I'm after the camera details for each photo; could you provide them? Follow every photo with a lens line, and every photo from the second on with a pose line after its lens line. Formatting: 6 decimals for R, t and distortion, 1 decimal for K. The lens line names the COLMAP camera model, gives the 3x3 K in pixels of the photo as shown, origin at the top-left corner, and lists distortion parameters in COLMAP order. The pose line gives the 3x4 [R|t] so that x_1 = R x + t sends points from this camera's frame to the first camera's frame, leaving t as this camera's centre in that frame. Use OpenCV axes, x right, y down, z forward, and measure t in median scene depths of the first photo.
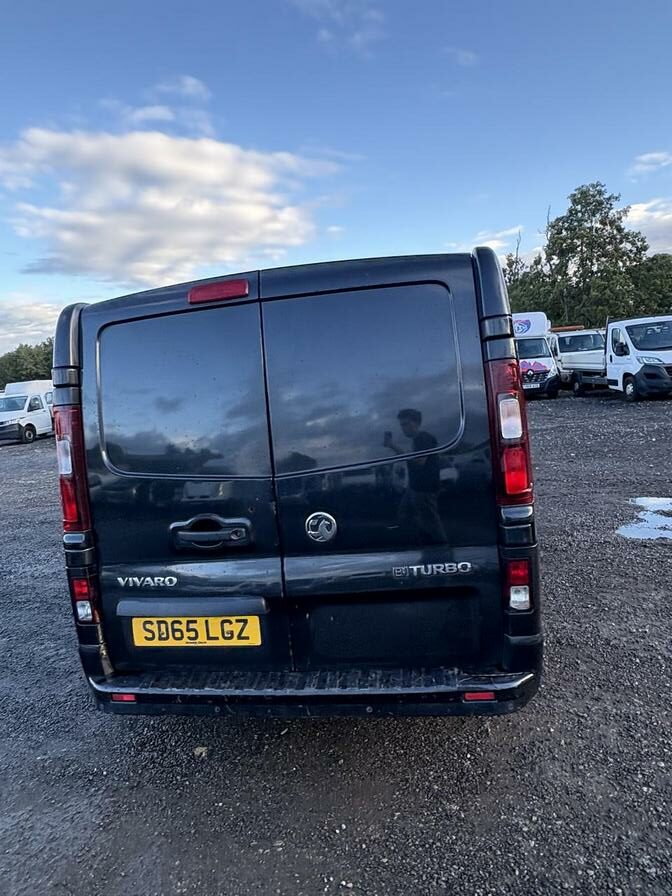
lens RADIAL K [[549.9, 0, 339.0], [0, 549.9, 442.9], [0, 0, 1]] dist [0.038166, -0.002748]
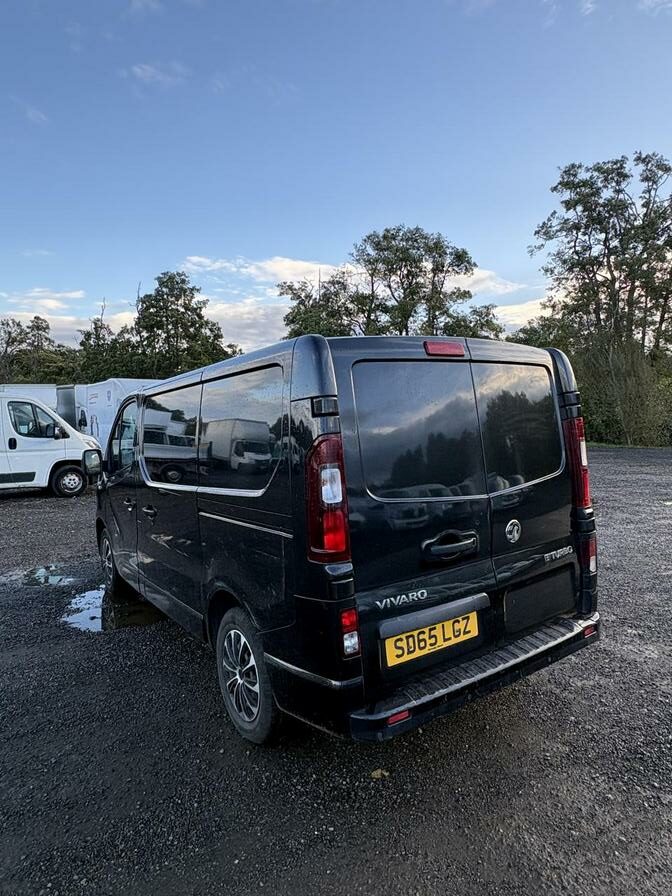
lens RADIAL K [[549.9, 0, 339.0], [0, 549.9, 442.9], [0, 0, 1]] dist [0.038166, -0.002748]
pose [[0.692183, 0.048005, 0.720124, -1.238563], [0.036467, 0.994185, -0.101326, 0.053786], [-0.720801, 0.096397, 0.686407, 0.330952]]
